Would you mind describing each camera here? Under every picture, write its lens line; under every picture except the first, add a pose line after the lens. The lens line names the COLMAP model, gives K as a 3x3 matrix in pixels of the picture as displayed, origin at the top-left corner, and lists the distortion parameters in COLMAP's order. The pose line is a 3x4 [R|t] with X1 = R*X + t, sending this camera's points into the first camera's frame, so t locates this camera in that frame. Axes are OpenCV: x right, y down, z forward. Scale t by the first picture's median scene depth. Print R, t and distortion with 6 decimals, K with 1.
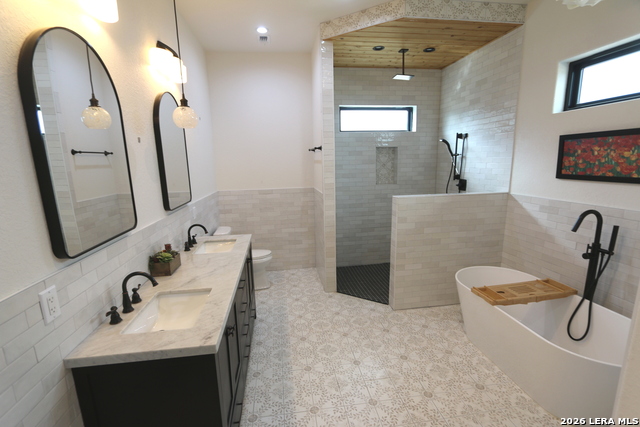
lens RADIAL K [[292.8, 0, 319.2], [0, 292.8, 214.9], [0, 0, 1]] dist [-0.015682, 0.000640]
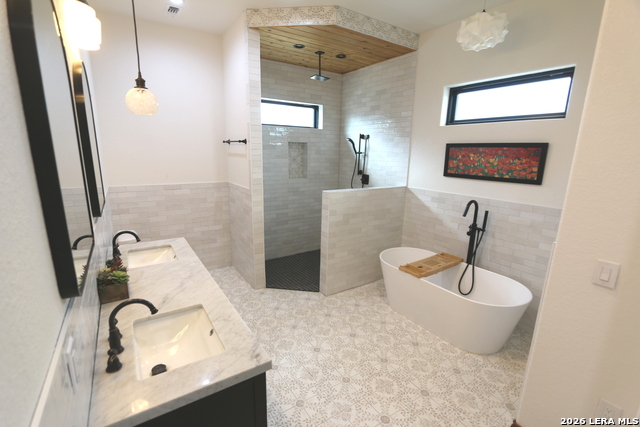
lens RADIAL K [[292.8, 0, 318.4], [0, 292.8, 214.8], [0, 0, 1]] dist [-0.015682, 0.000640]
pose [[0.903601, -0.050944, 0.425336, -0.233210], [0.036629, 0.998455, 0.041773, -0.023407], [-0.426807, -0.022166, 0.904071, 0.035556]]
